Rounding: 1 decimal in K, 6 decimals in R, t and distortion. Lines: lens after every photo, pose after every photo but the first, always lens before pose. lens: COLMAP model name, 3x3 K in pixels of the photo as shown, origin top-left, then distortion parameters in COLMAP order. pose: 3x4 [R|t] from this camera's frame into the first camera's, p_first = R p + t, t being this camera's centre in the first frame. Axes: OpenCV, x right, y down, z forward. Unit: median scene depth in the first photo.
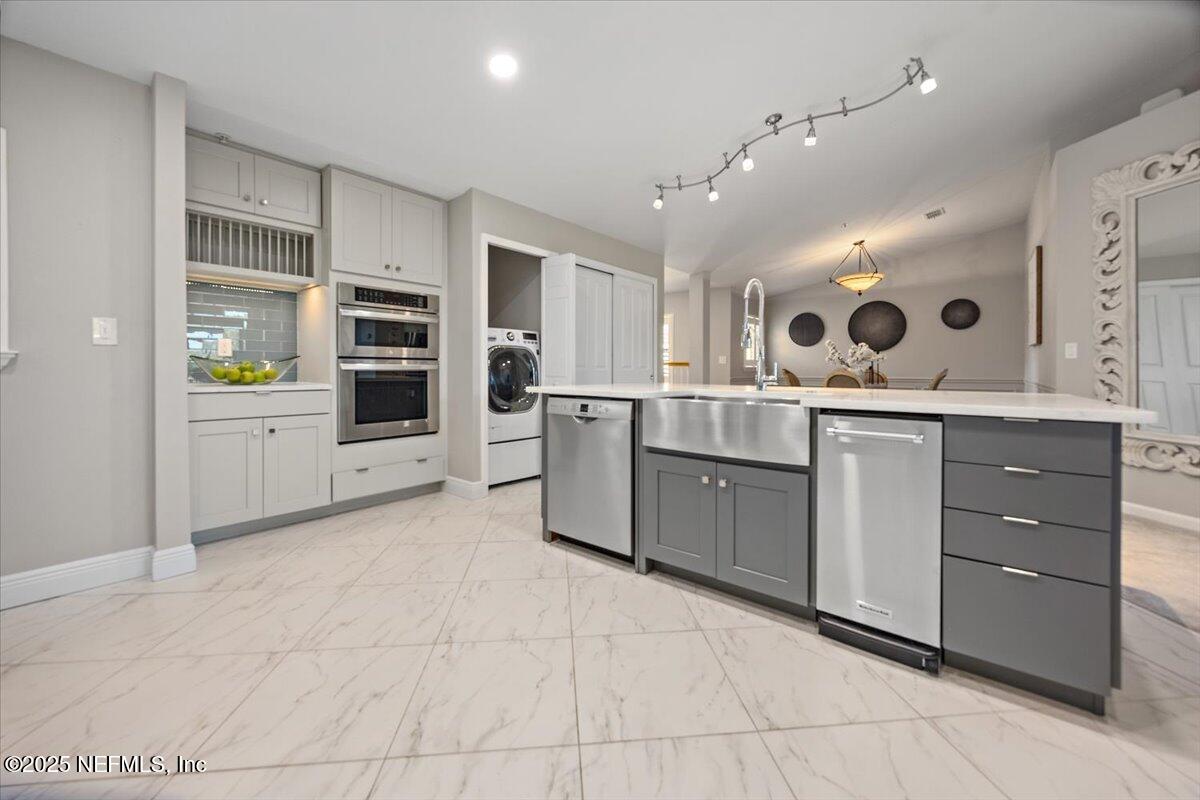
lens RADIAL K [[471.1, 0, 591.0], [0, 471.1, 369.0], [0, 0, 1]] dist [0.000164, 0.000035]
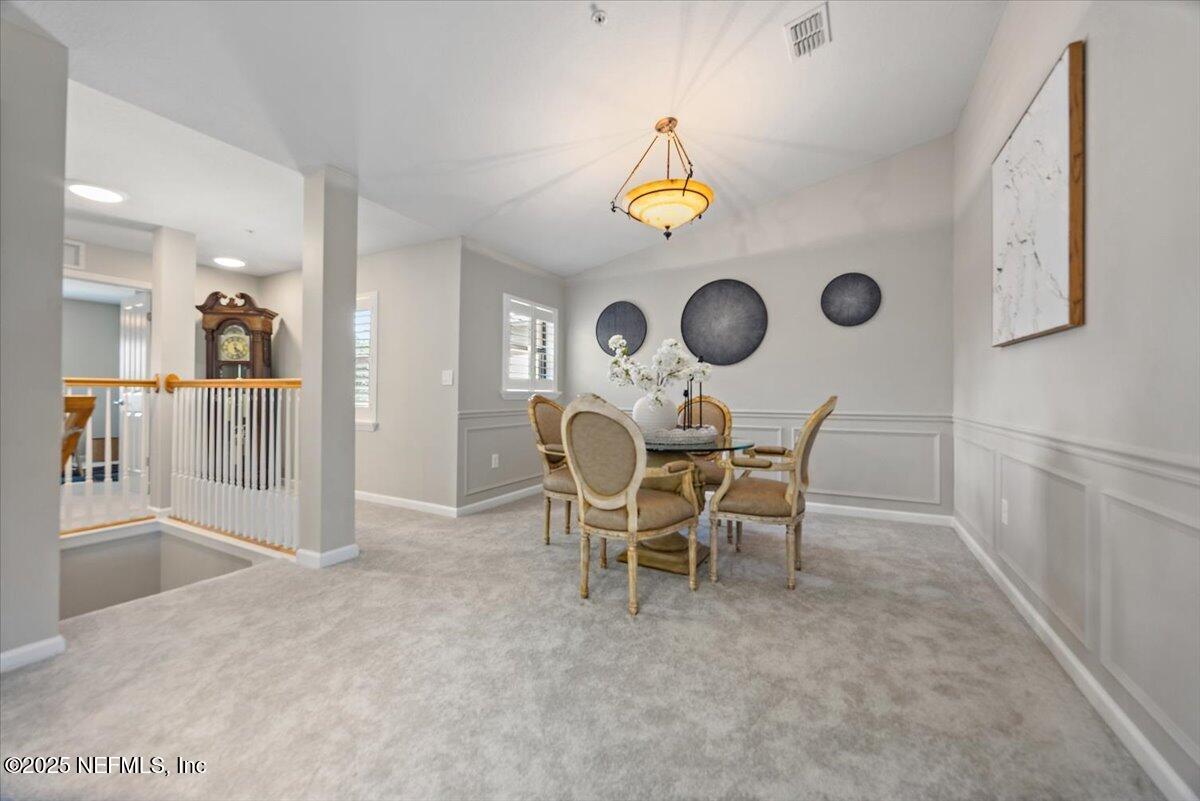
lens RADIAL K [[471.1, 0, 599.3], [0, 471.1, 394.8], [0, 0, 1]] dist [0.000164, 0.000035]
pose [[0.978828, 0.000908, 0.204682, 0.365270], [-0.001375, 0.999997, 0.002138, -0.001626], [-0.204680, -0.002374, 0.978826, 0.497748]]
